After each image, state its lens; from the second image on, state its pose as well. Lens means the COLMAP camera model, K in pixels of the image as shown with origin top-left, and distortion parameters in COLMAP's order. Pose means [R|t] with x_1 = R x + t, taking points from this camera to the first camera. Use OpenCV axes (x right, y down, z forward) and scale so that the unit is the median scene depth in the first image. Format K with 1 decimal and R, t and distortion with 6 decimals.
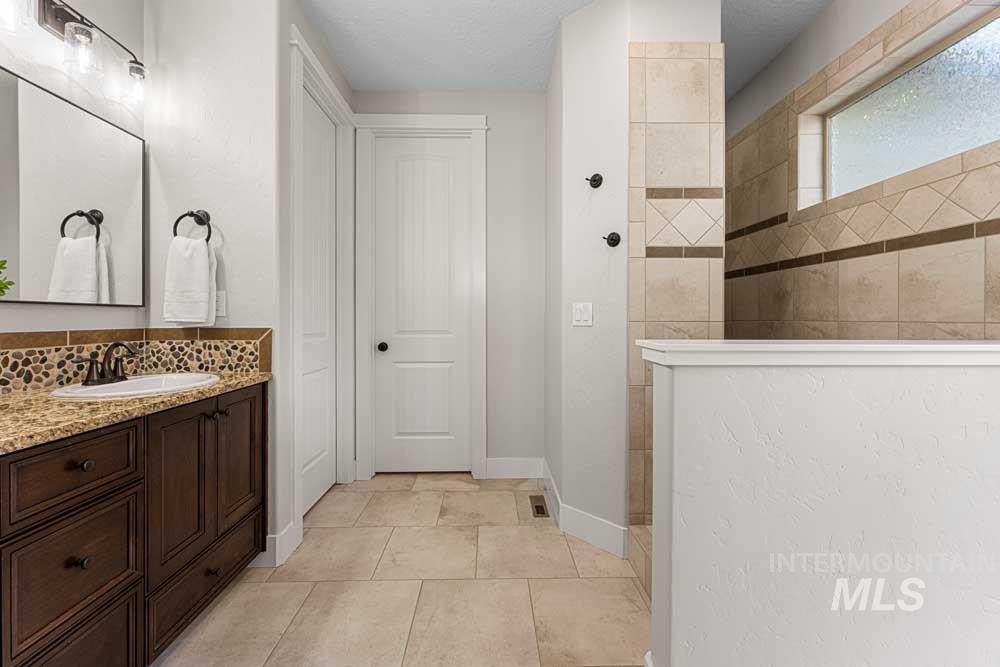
lens RADIAL K [[402.7, 0, 499.8], [0, 402.7, 331.3], [0, 0, 1]] dist [-0.001089, -0.000032]
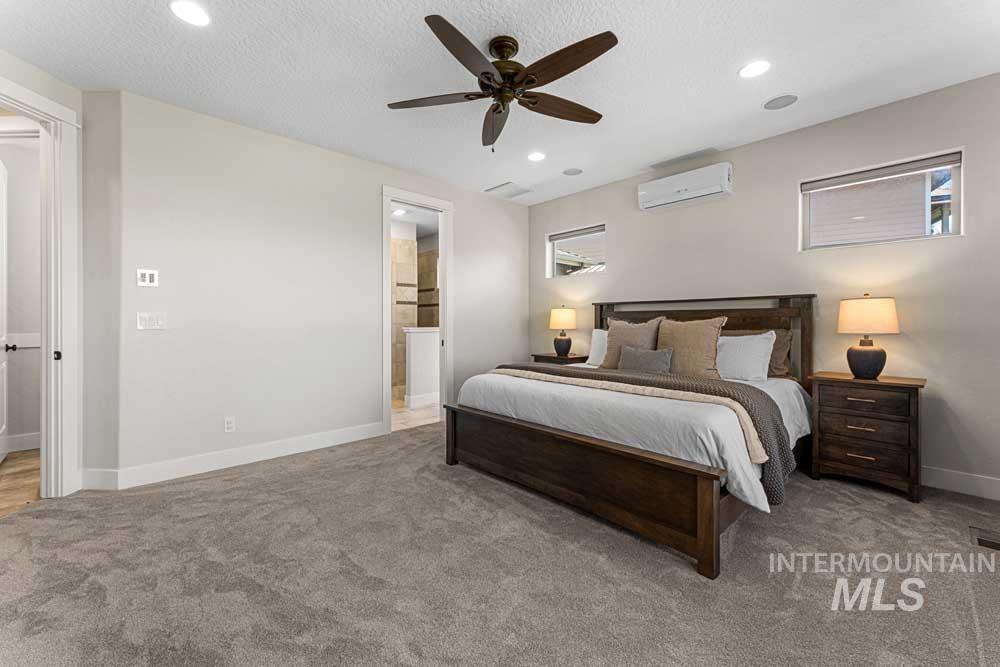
lens RADIAL K [[402.7, 0, 502.5], [0, 402.7, 325.7], [0, 0, 1]] dist [-0.001089, -0.000032]
pose [[0.748663, -0.004244, 0.662937, -1.206253], [0.000323, 0.999982, 0.006038, -0.017227], [-0.662950, -0.004306, 0.748651, -2.110457]]
